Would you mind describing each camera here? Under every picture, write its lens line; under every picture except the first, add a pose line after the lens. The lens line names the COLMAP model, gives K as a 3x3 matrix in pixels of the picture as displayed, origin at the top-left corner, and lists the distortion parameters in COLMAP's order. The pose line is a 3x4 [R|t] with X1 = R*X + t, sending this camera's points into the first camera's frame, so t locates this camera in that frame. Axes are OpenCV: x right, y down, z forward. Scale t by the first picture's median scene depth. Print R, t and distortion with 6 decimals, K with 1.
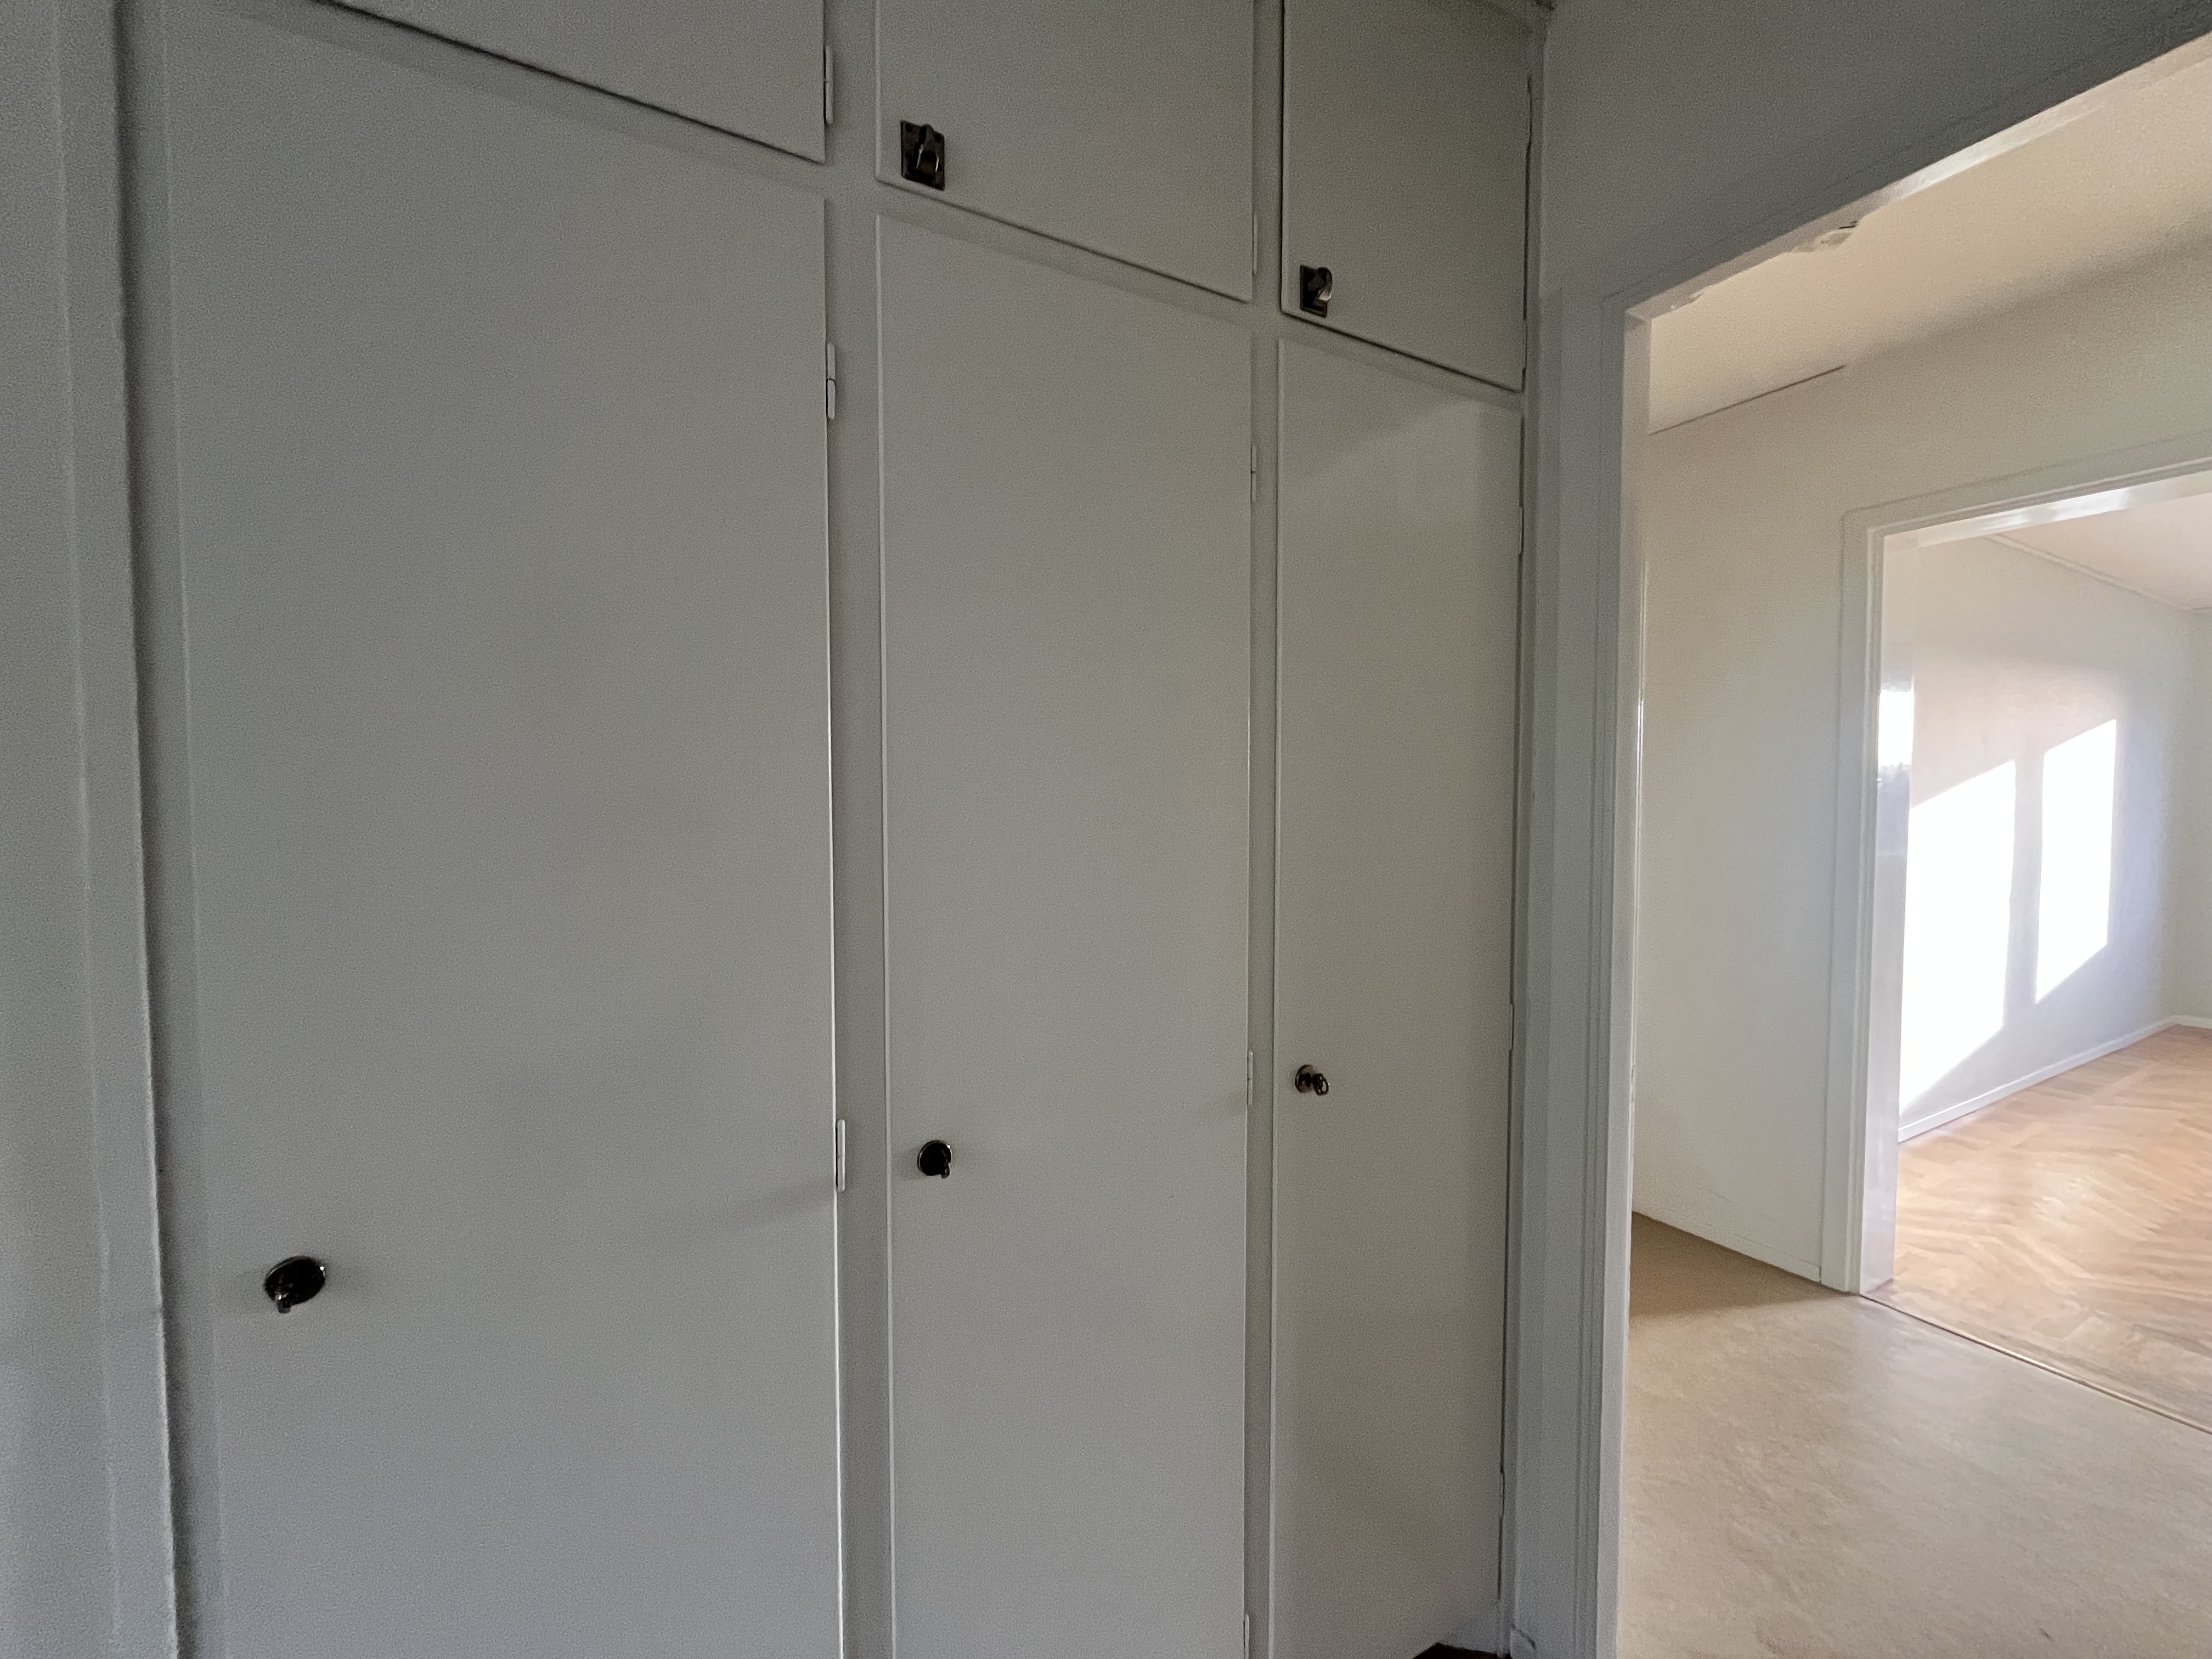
lens RADIAL K [[887.1, 0, 1106.0], [0, 887.1, 829.5], [0, 0, 1]] dist [-0.005031, -0.000684]
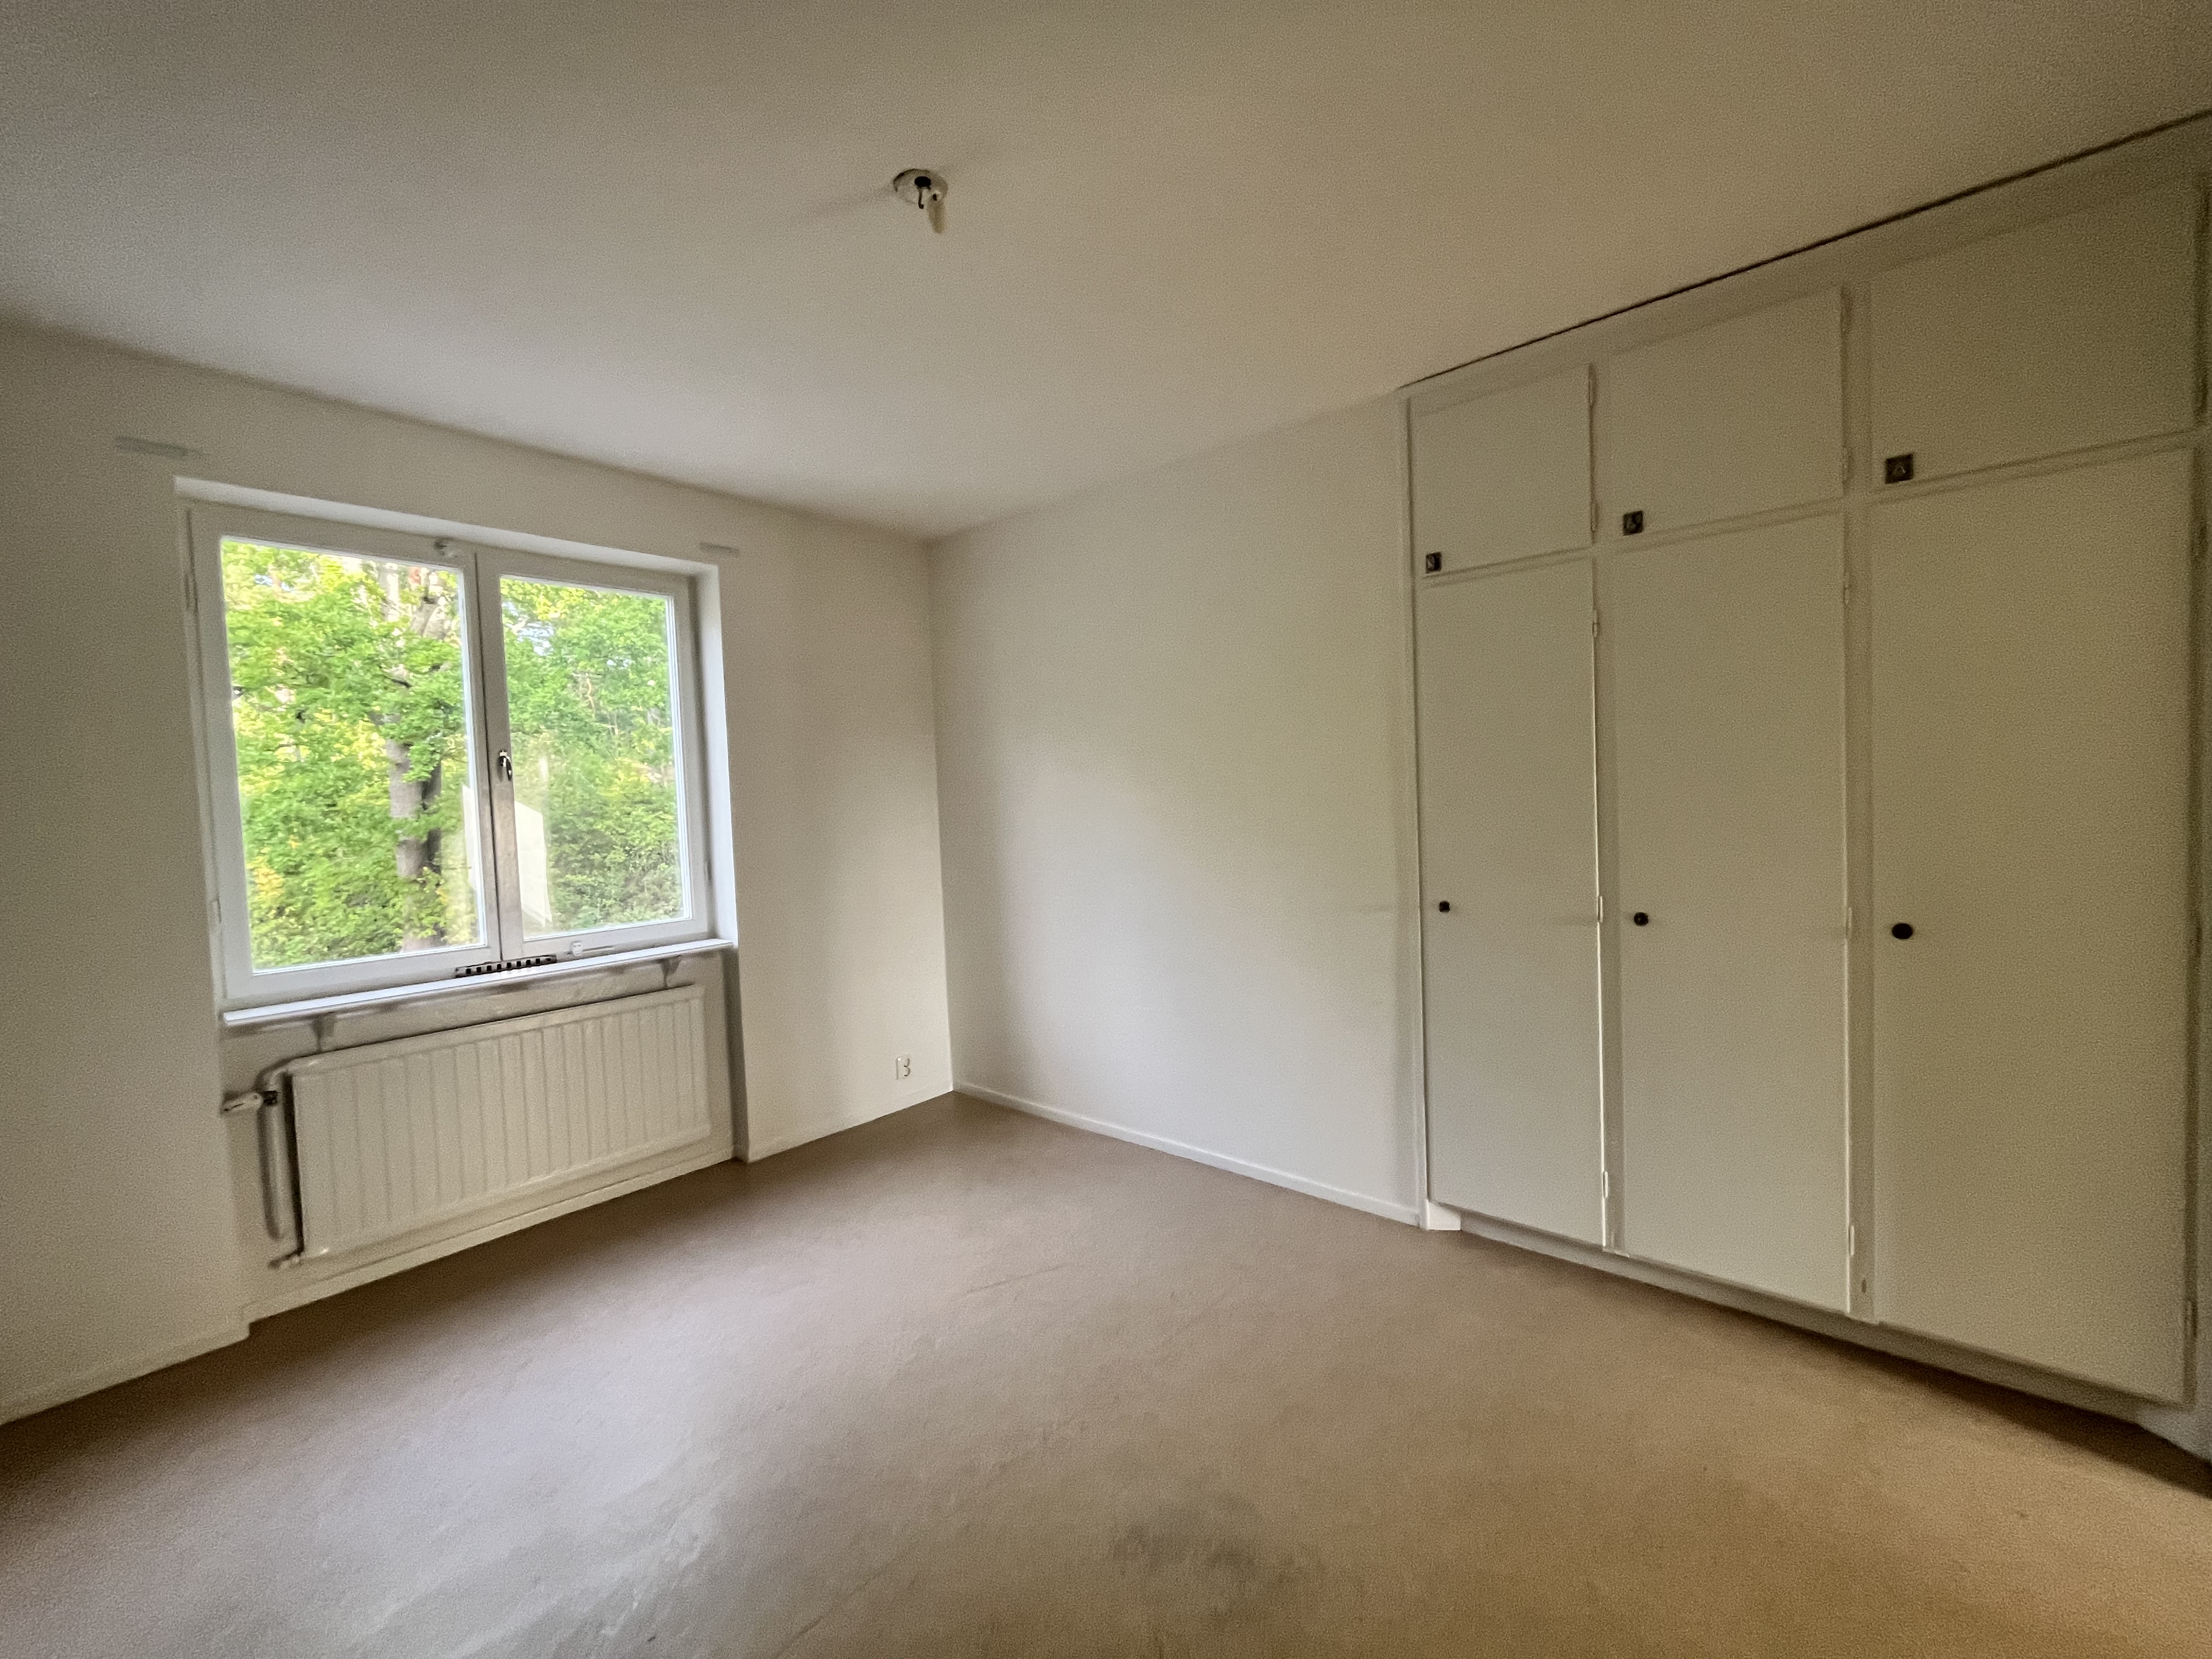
lens RADIAL K [[887.1, 0, 1106.0], [0, 887.1, 829.5], [0, 0, 1]] dist [-0.005031, -0.000684]
pose [[0.375114, 0.018524, -0.926794, 0.828248], [0.006791, 0.999719, 0.022731, 0.028374], [0.926954, -0.014820, 0.374882, -0.714299]]
